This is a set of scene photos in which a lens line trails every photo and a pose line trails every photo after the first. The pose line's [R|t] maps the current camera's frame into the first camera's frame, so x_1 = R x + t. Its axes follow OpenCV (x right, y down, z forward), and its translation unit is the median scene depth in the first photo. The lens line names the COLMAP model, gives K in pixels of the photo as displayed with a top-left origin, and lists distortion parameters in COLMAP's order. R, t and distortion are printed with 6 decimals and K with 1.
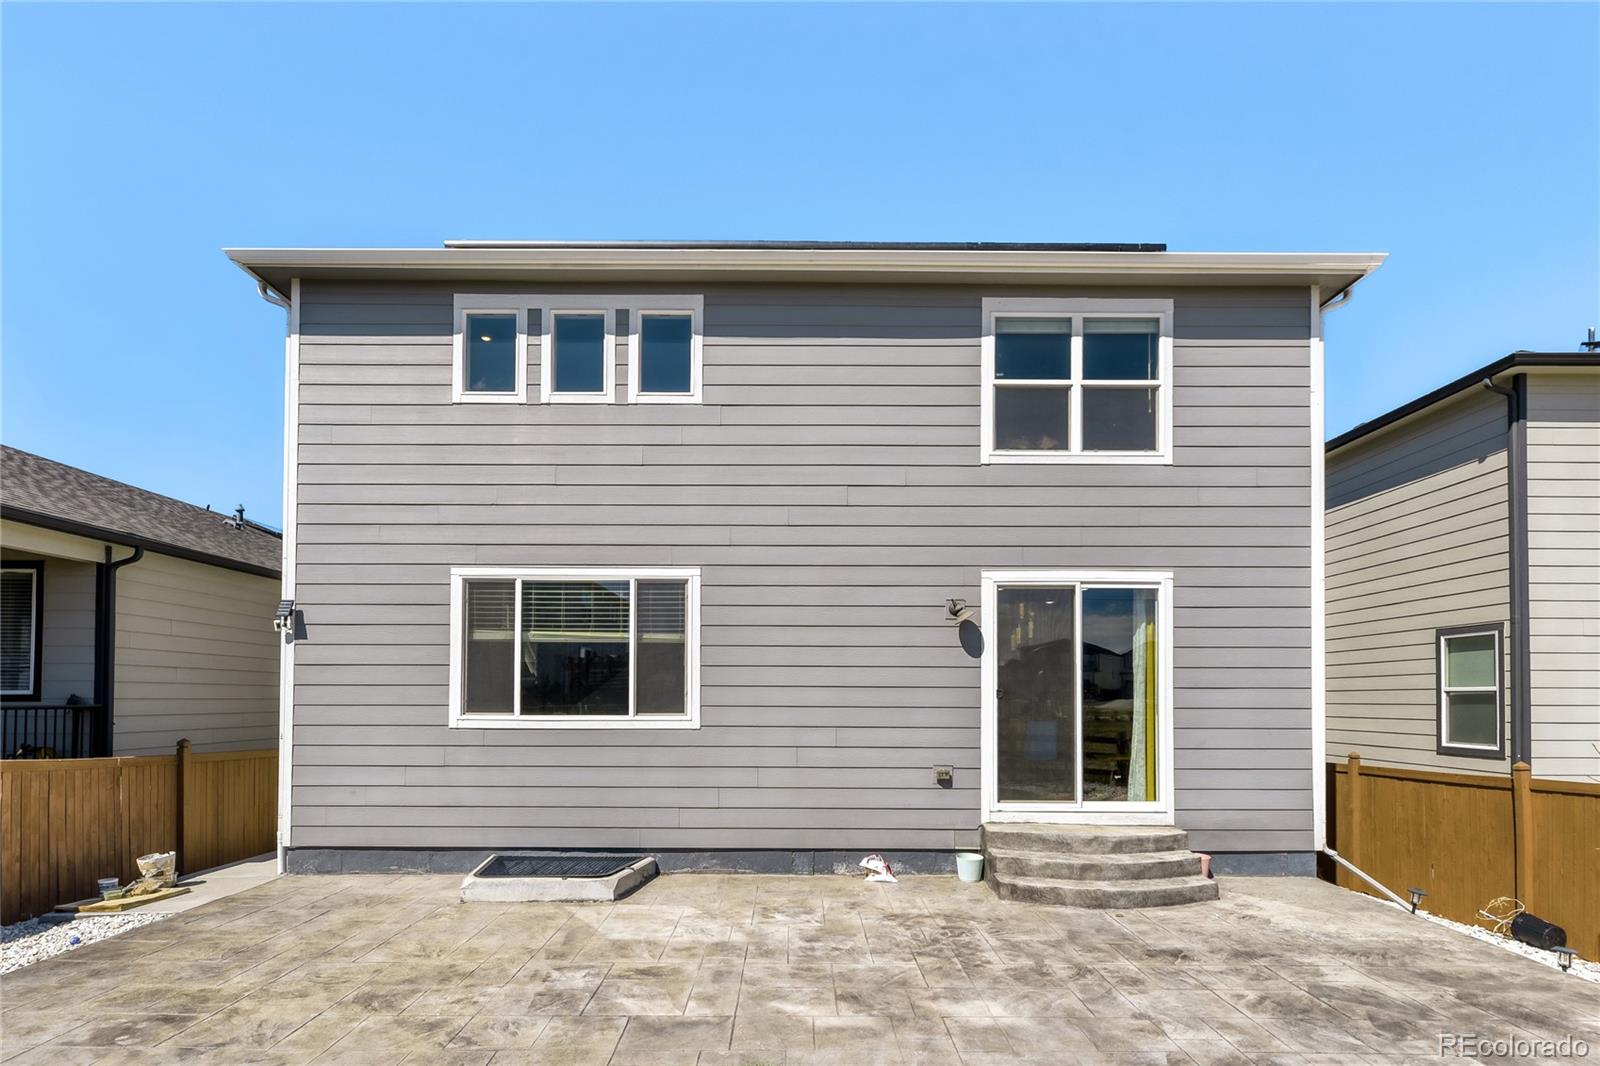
lens RADIAL K [[790.5, 0, 797.3], [0, 790.5, 603.5], [0, 0, 1]] dist [0.000566, -0.000113]
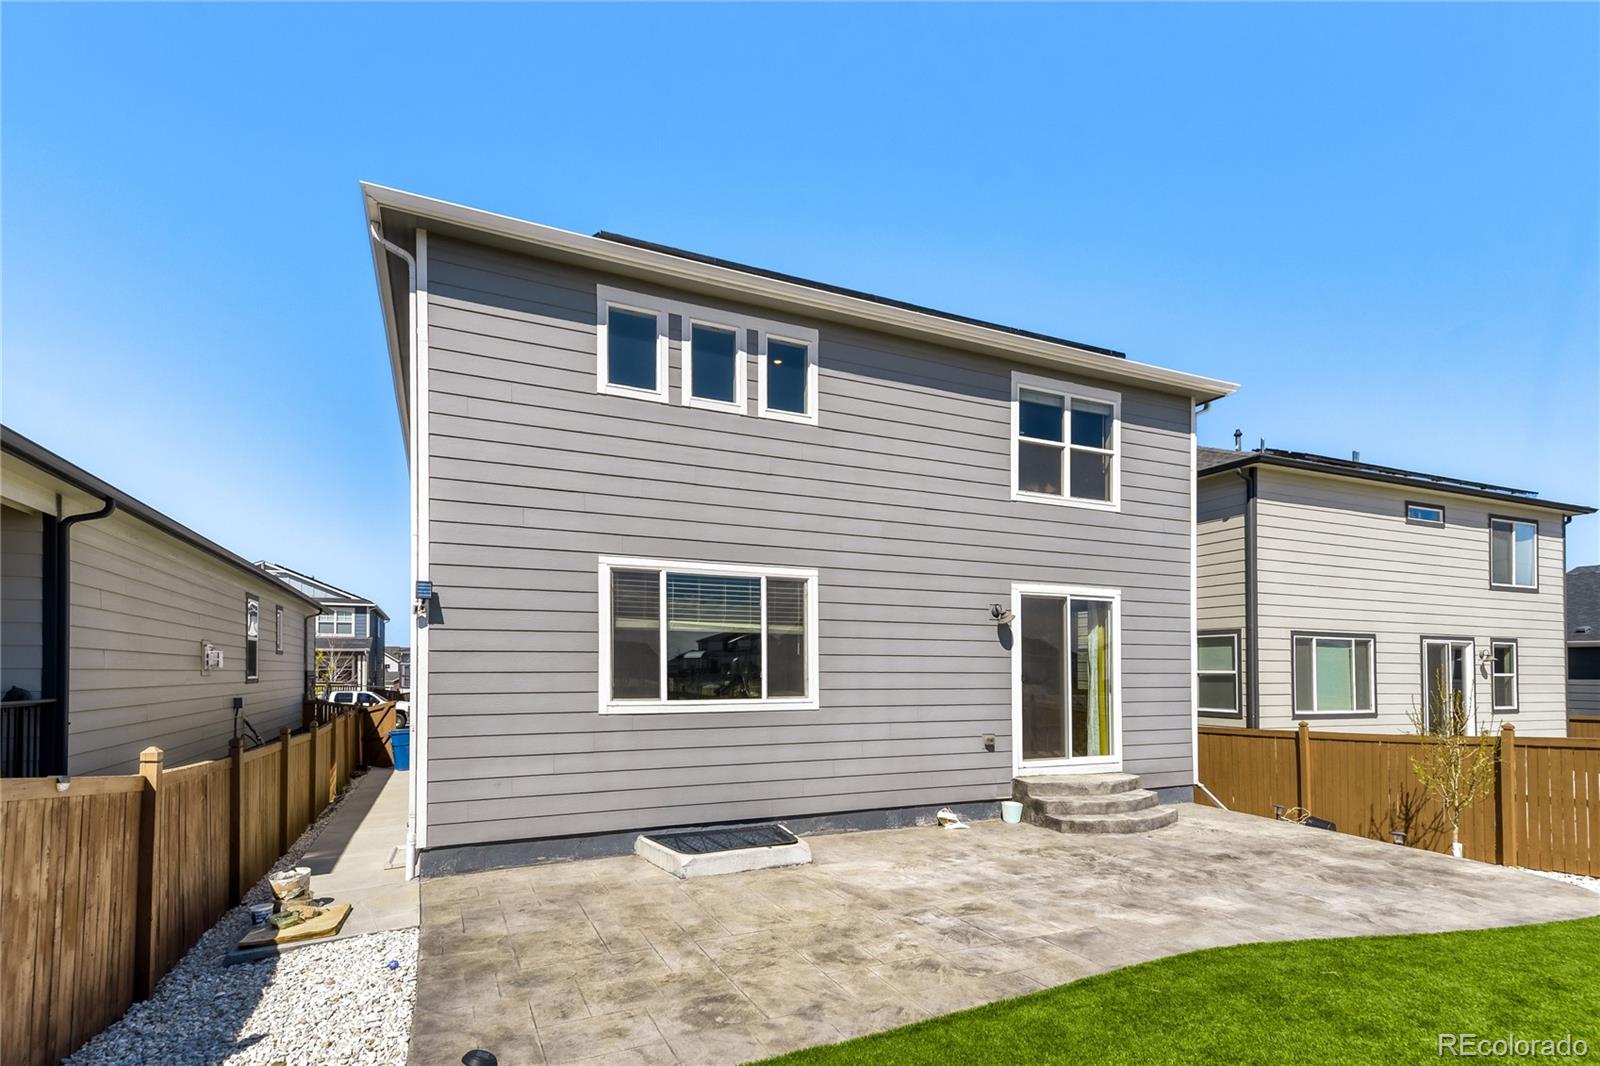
lens RADIAL K [[747.7, 0, 770.2], [0, 747.7, 583.8], [0, 0, 1]] dist [0.034947, 0.000188]
pose [[0.915295, 0.044378, 0.400333, -0.621449], [-0.044904, 0.998959, -0.008072, -0.012097], [-0.400274, -0.010589, 0.916334, 0.029283]]
